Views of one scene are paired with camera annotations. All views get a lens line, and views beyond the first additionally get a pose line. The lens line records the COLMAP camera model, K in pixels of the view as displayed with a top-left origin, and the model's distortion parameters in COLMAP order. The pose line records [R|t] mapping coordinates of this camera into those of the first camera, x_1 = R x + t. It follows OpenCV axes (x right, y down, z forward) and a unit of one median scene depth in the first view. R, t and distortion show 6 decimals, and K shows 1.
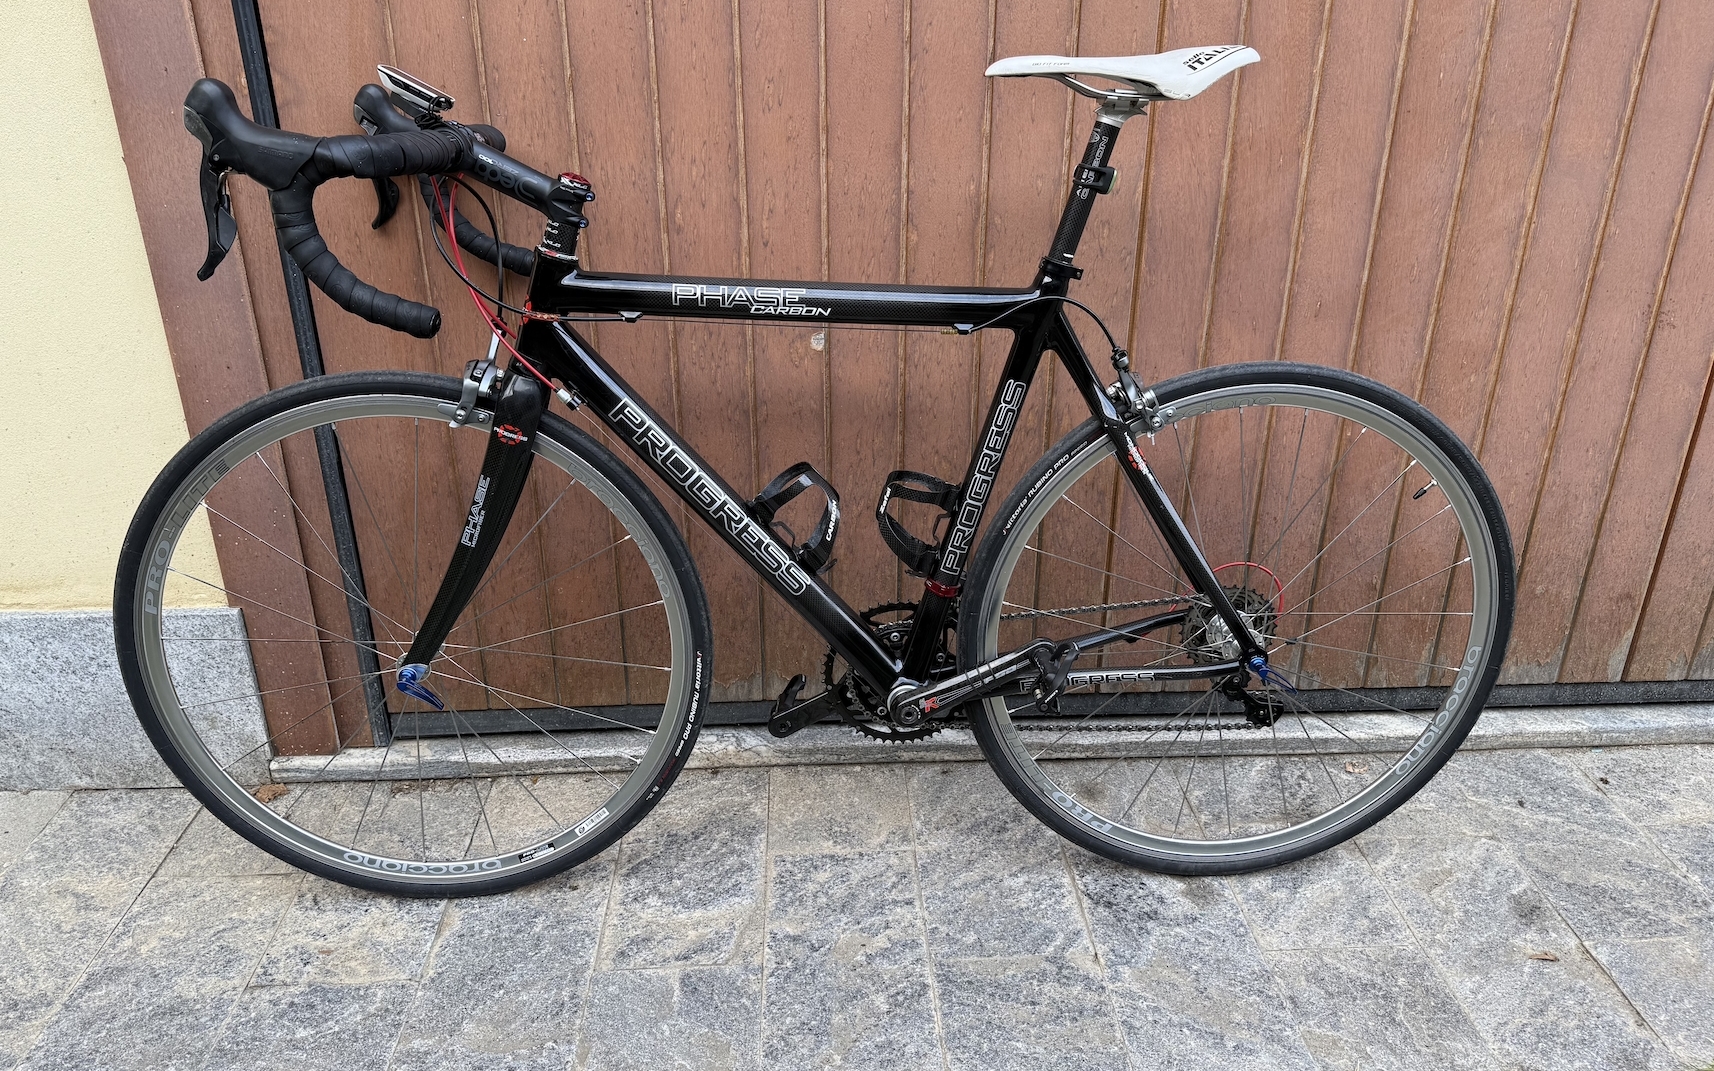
lens RADIAL K [[1235.7, 0, 856.8], [0, 1235.7, 540.1], [0, 0, 1]] dist [0.002634, -0.021124]
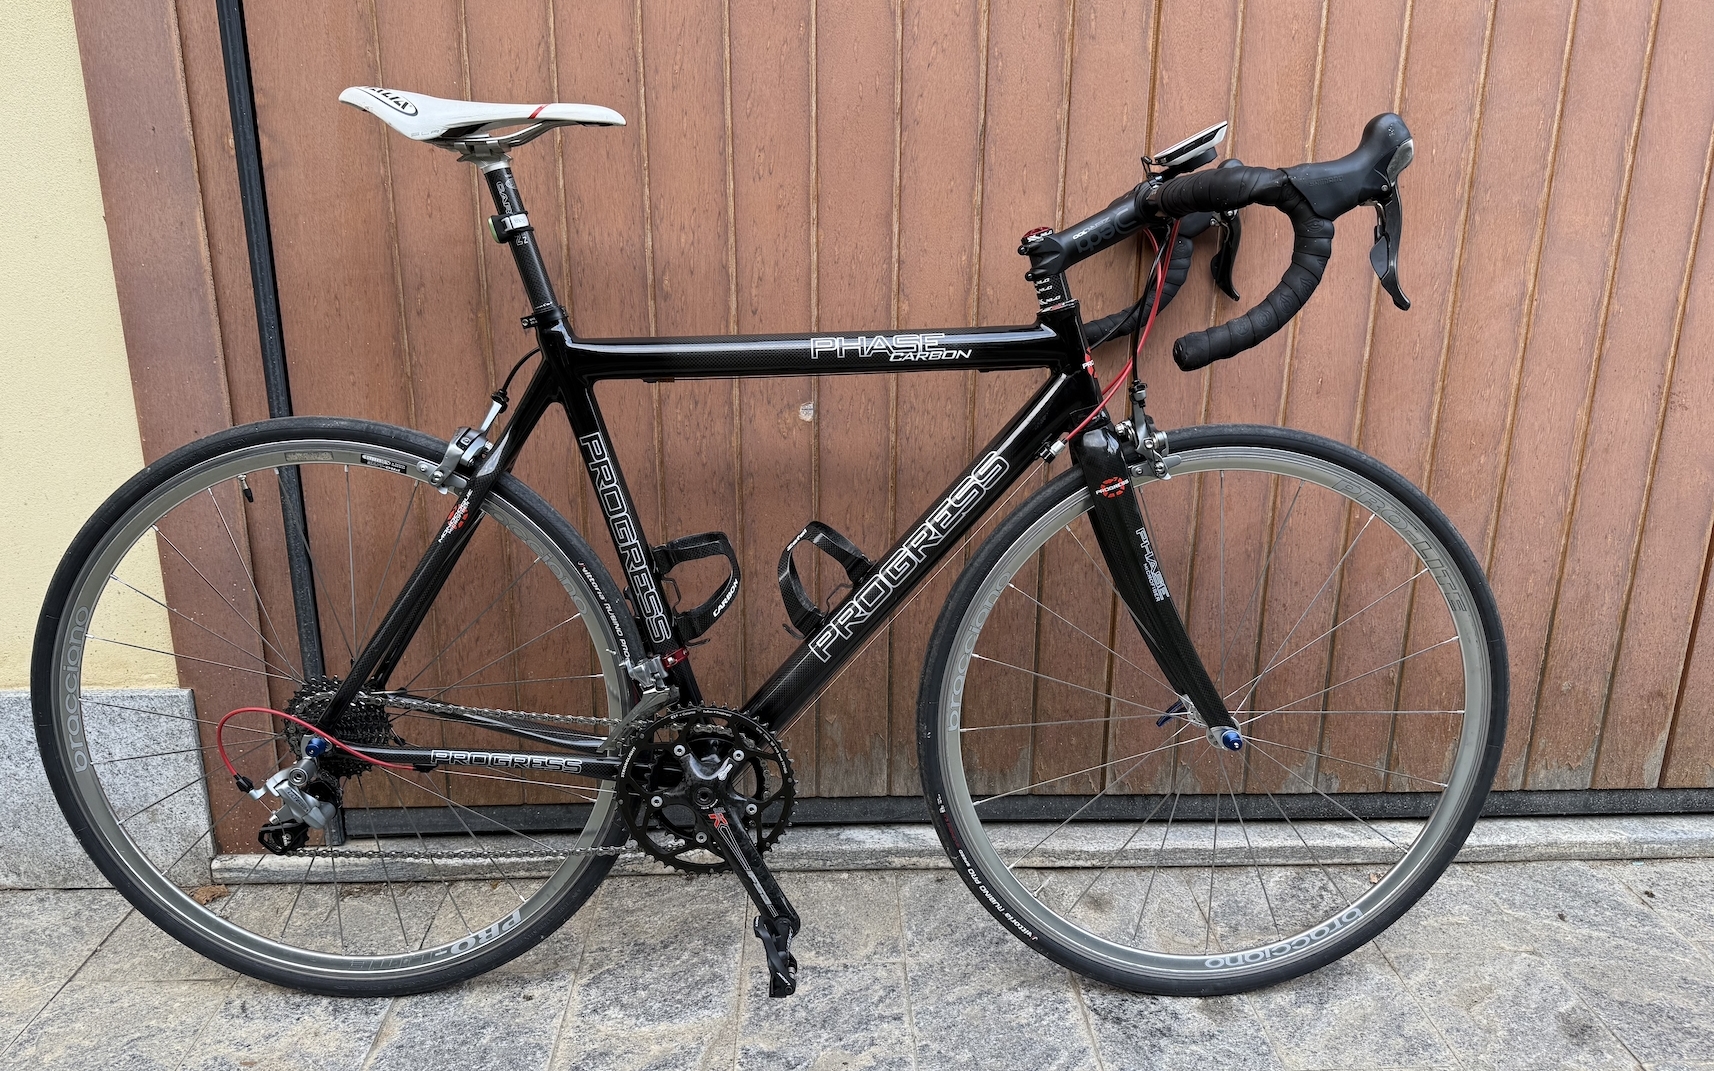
lens RADIAL K [[1235.7, 0, 866.9], [0, 1235.7, 527.4], [0, 0, 1]] dist [0.002634, -0.021124]
pose [[0.999959, 0.009013, 0.001152, 0.015794], [-0.008764, 0.990132, -0.139861, 0.064118], [-0.002401, 0.139845, 0.990171, 0.051312]]
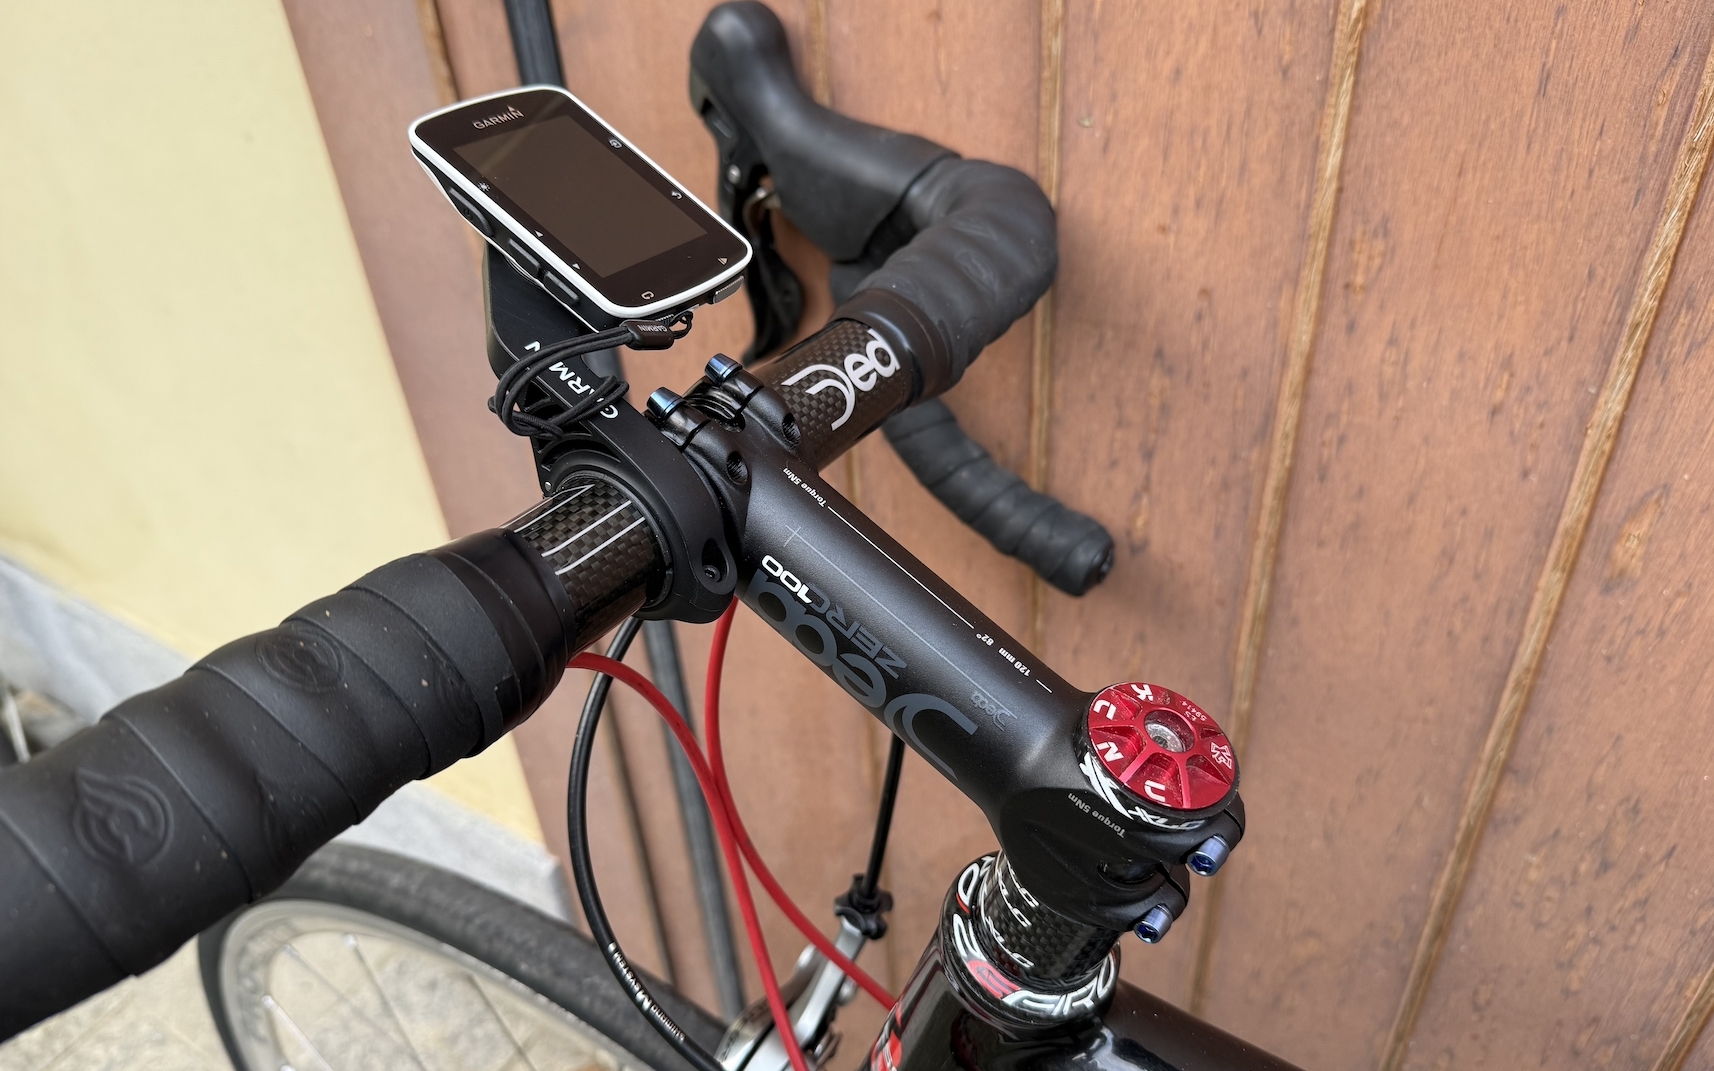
lens RADIAL K [[1235.7, 0, 859.9], [0, 1235.7, 538.9], [0, 0, 1]] dist [0.002634, -0.021124]
pose [[0.821168, 0.294096, -0.489072, -0.146113], [-0.180286, 0.946787, 0.266629, -0.295627], [0.541461, -0.130775, 0.830492, 0.654705]]
